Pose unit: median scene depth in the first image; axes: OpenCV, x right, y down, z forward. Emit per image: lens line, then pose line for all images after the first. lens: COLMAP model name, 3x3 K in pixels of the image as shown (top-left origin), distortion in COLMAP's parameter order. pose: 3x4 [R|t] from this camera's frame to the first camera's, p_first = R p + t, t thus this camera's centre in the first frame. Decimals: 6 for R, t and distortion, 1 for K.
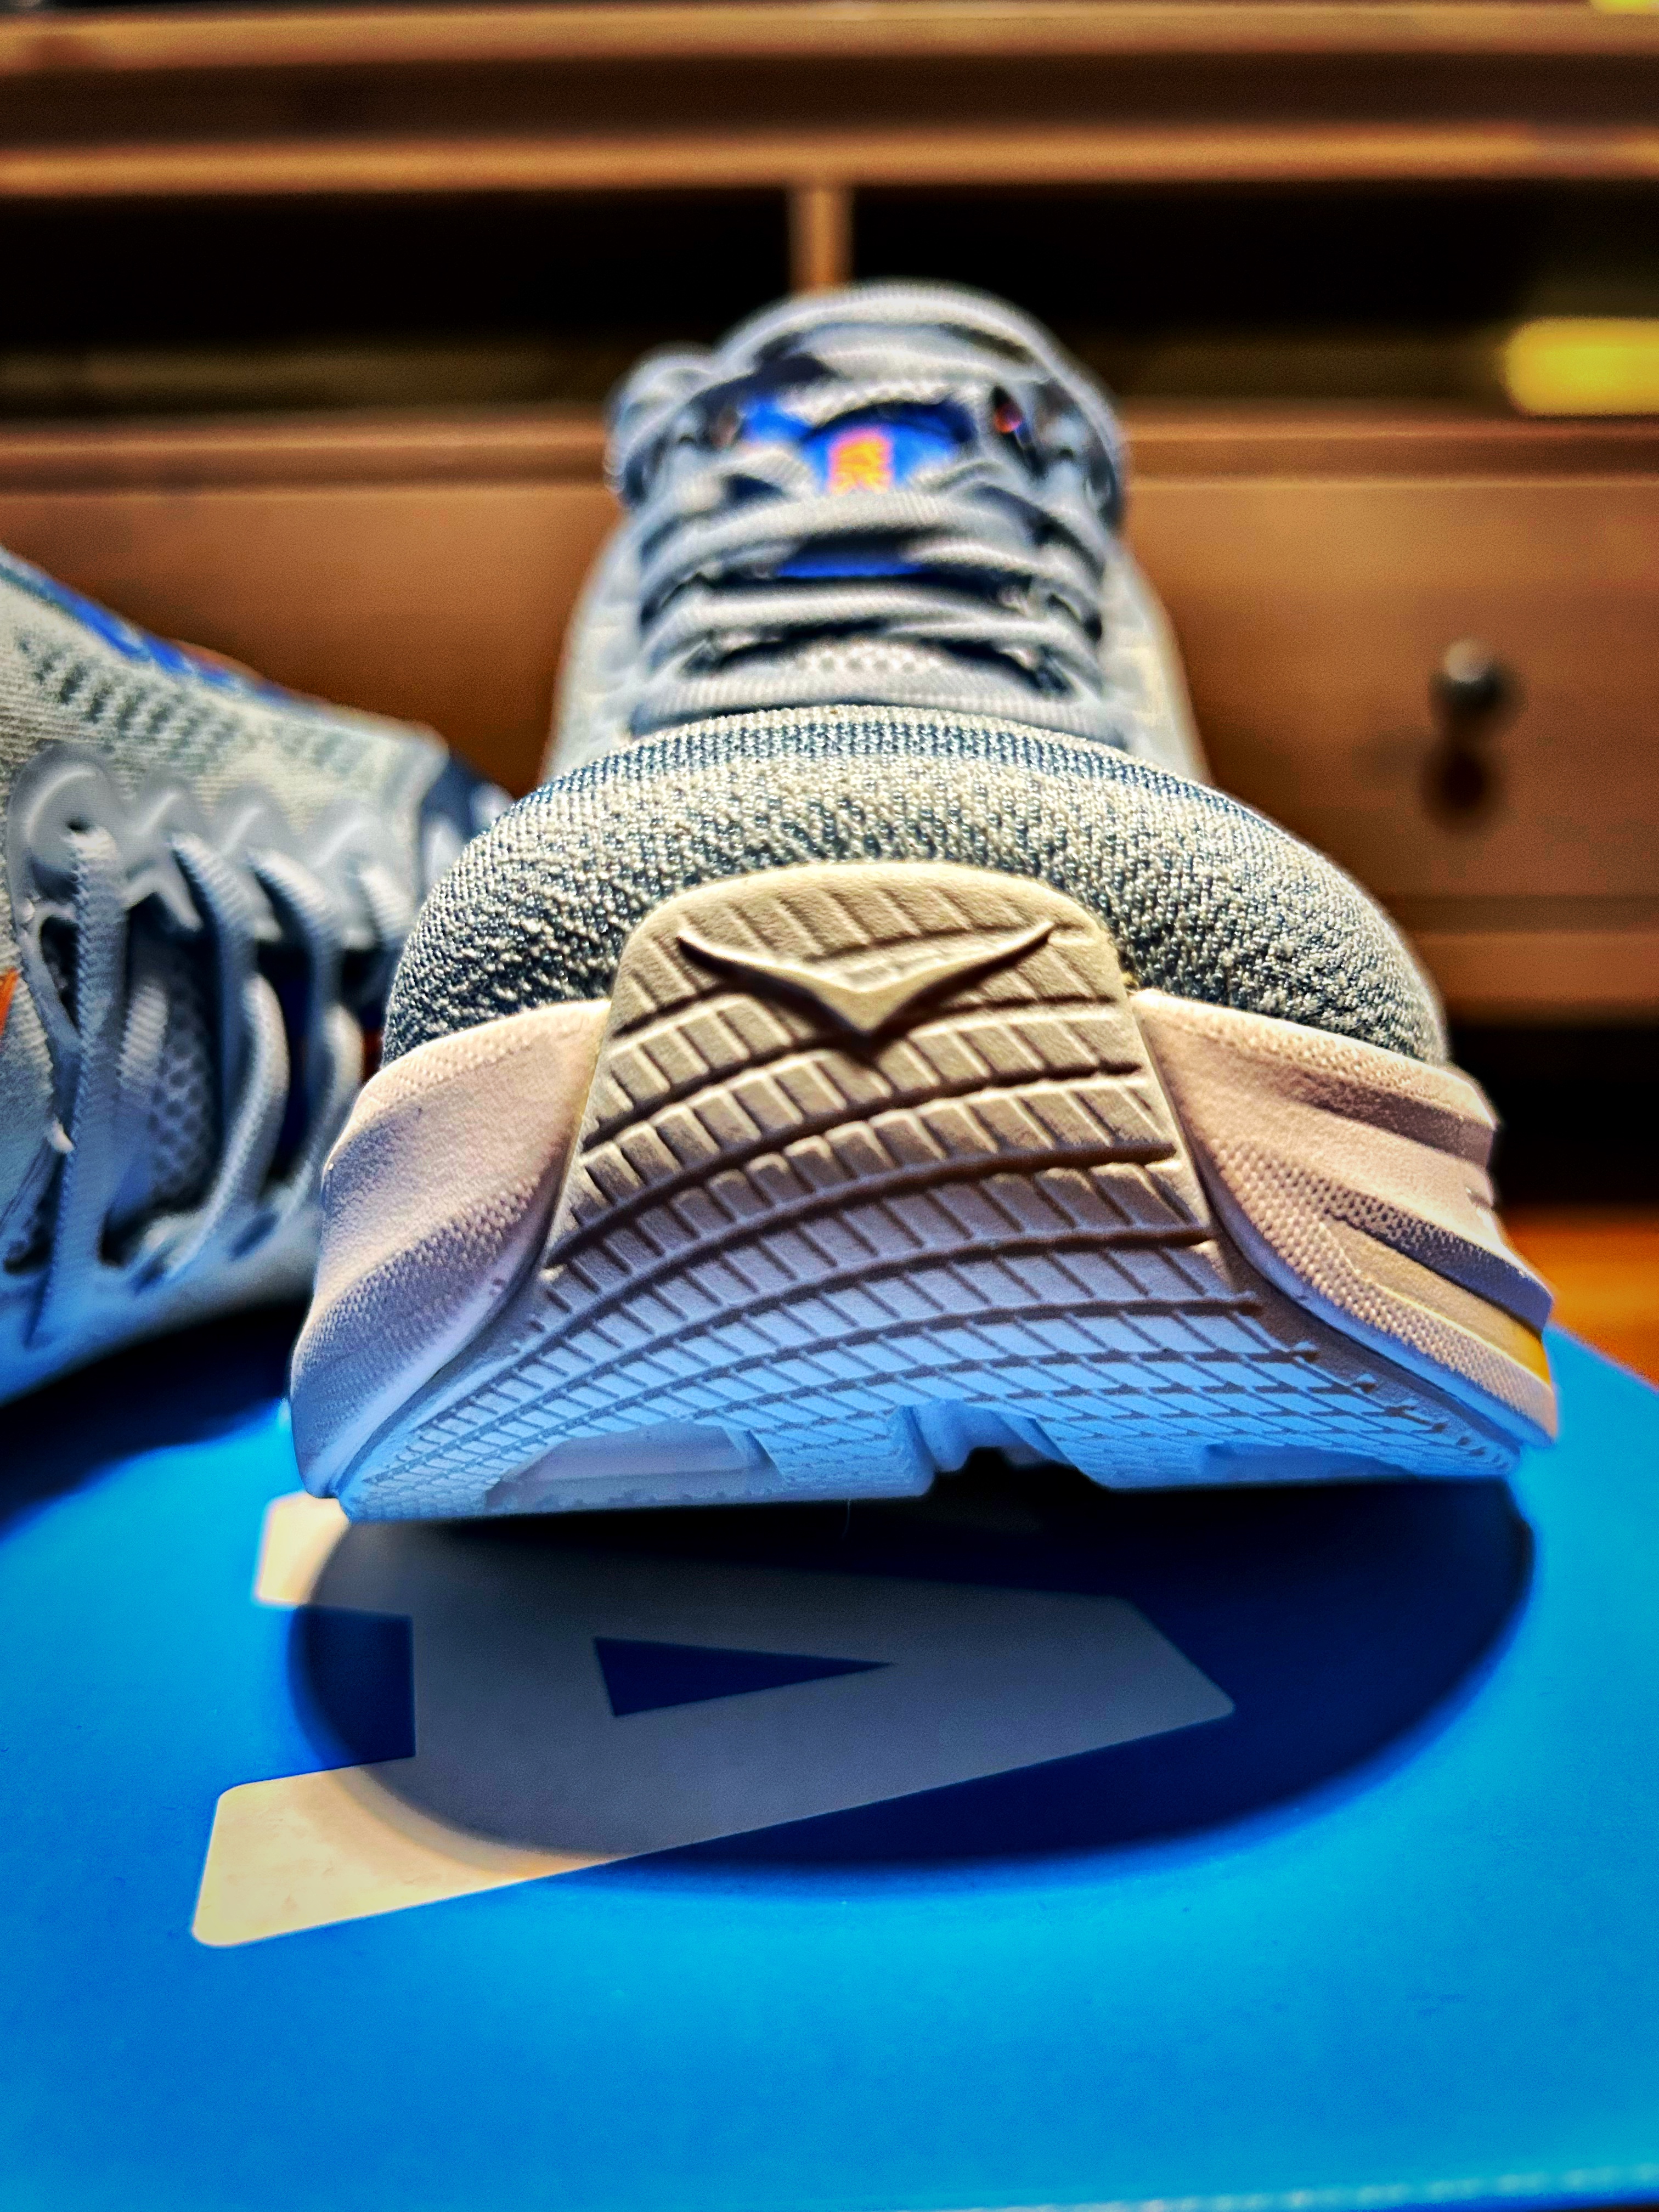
lens RADIAL K [[1979.9, 0, 829.5], [0, 1979.9, 1106.0], [0, 0, 1]] dist [0.130526, -0.508457]
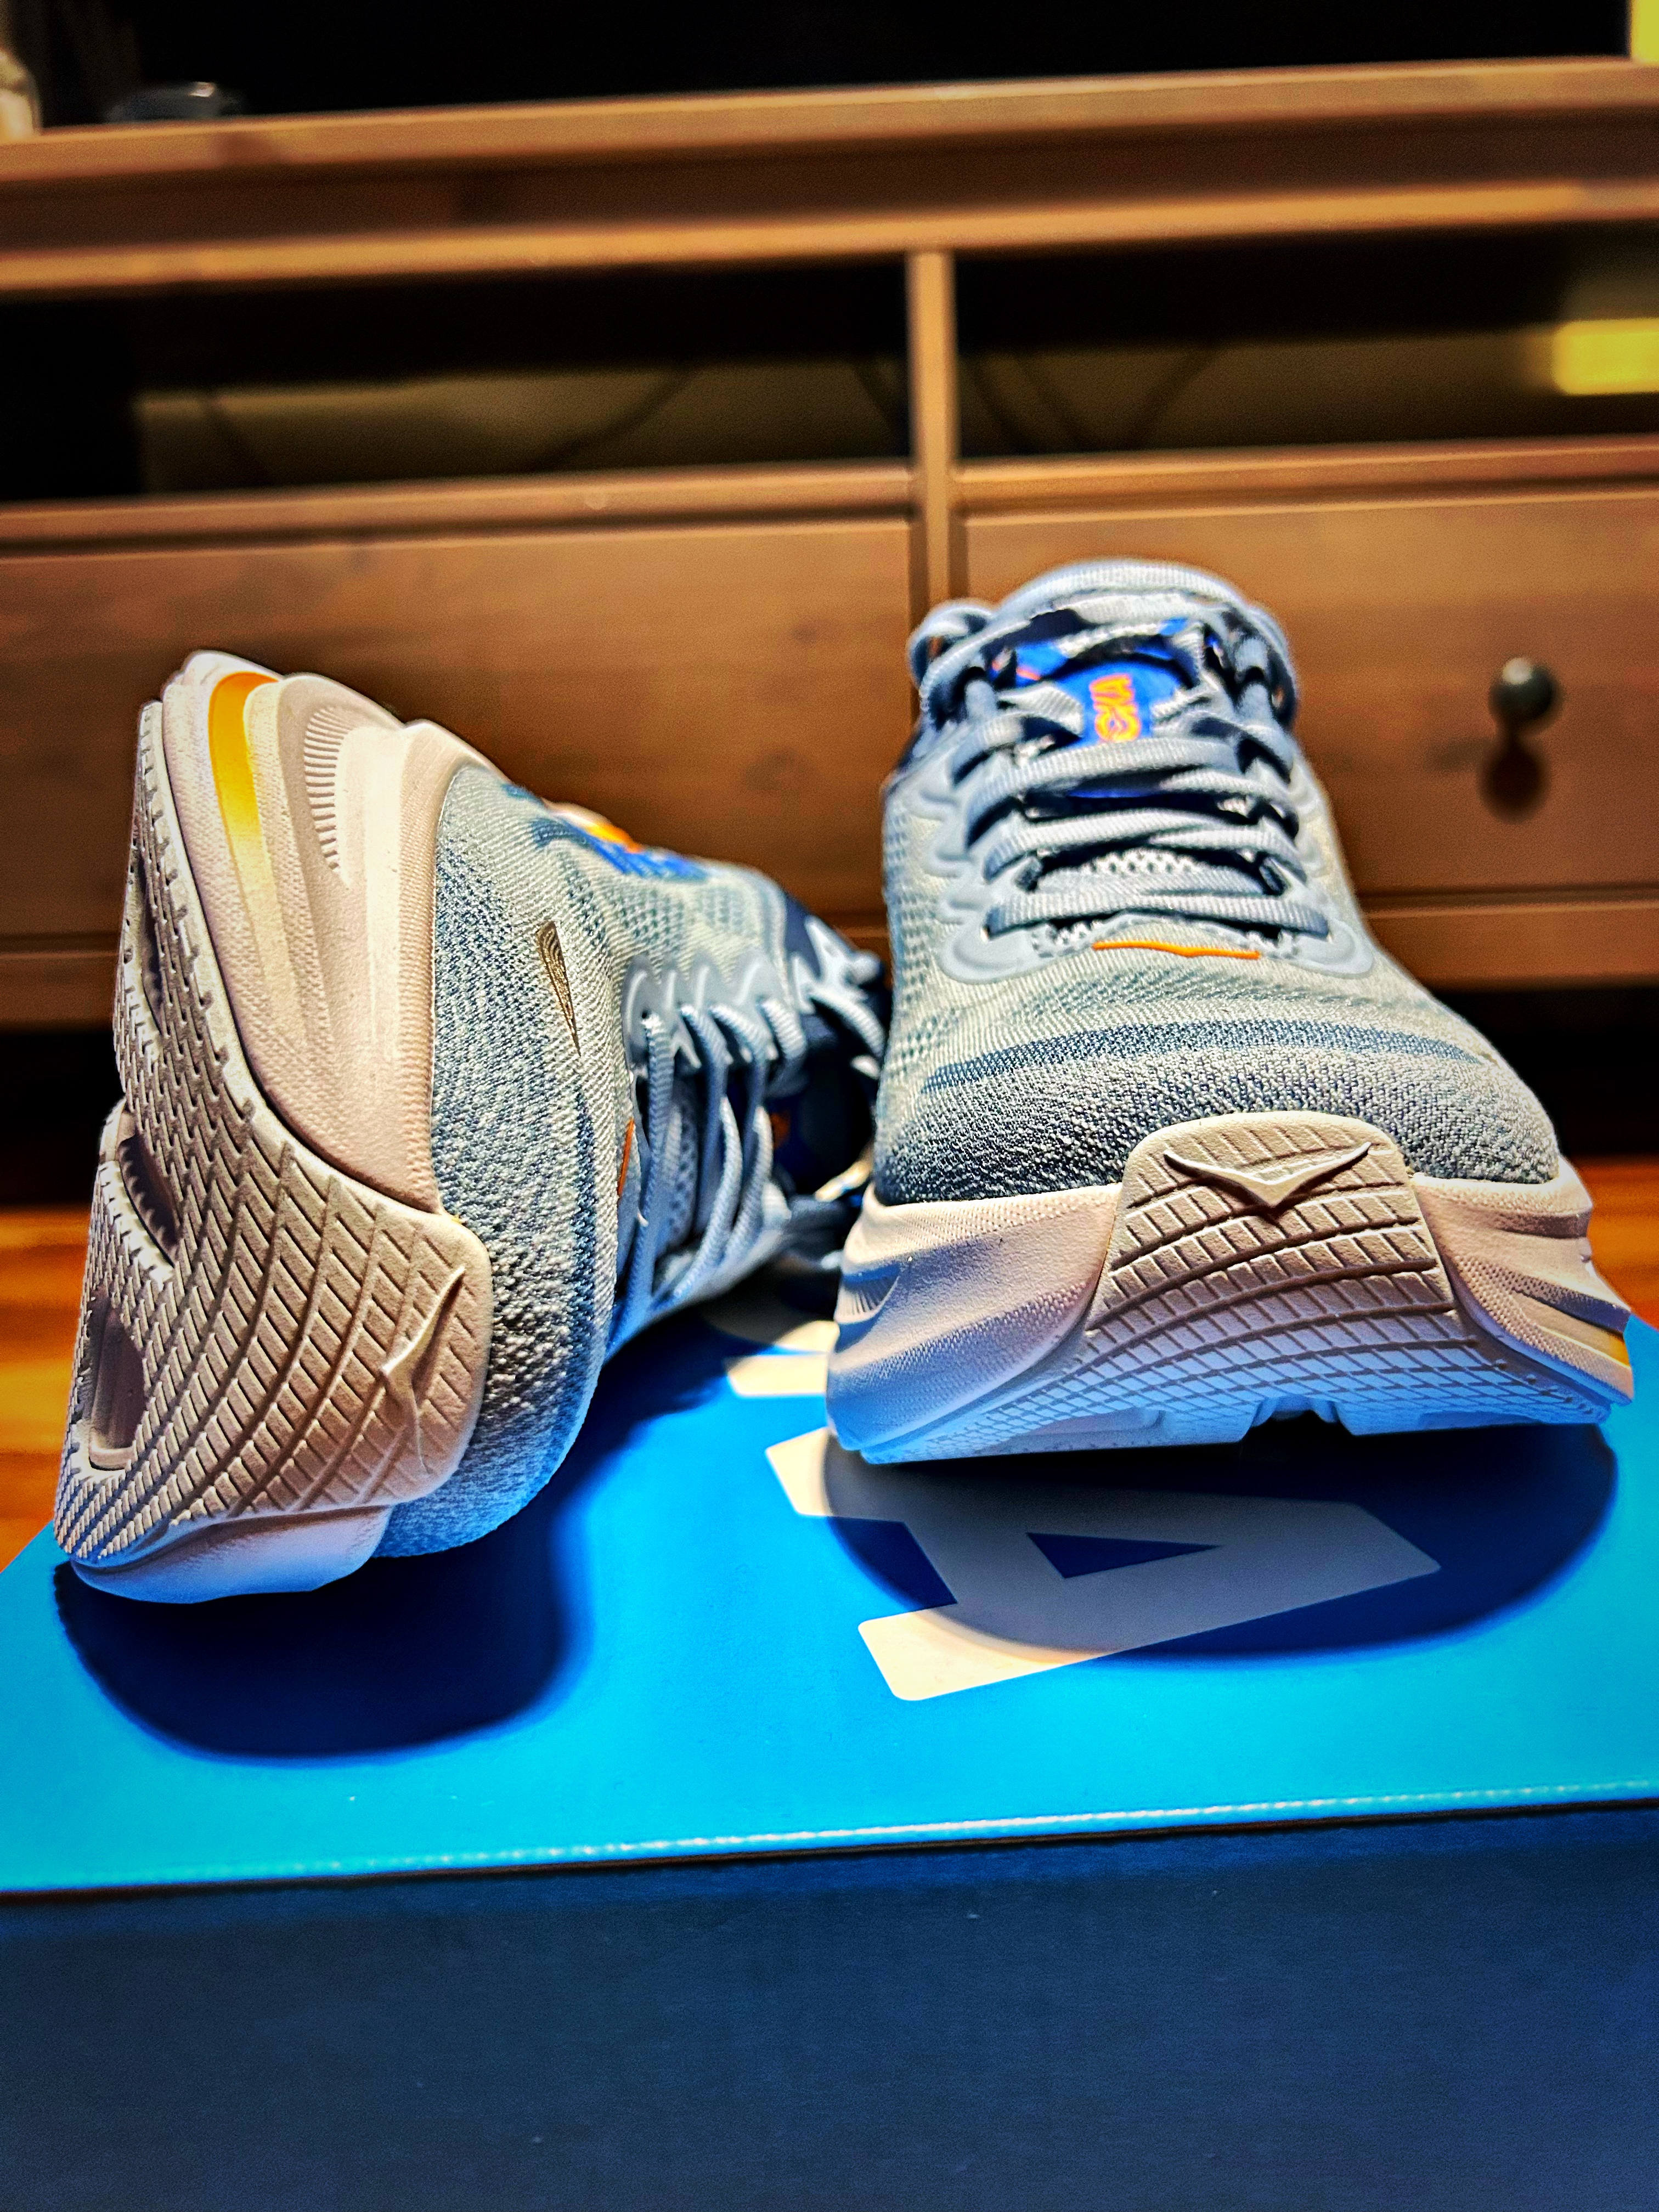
lens RADIAL K [[1979.9, 0, 829.5], [0, 1979.9, 1106.0], [0, 0, 1]] dist [0.130526, -0.508457]
pose [[0.999664, -0.024626, -0.008069, -0.361873], [0.024957, 0.998726, 0.043861, -0.213156], [0.006979, -0.044047, 0.999005, -0.831062]]
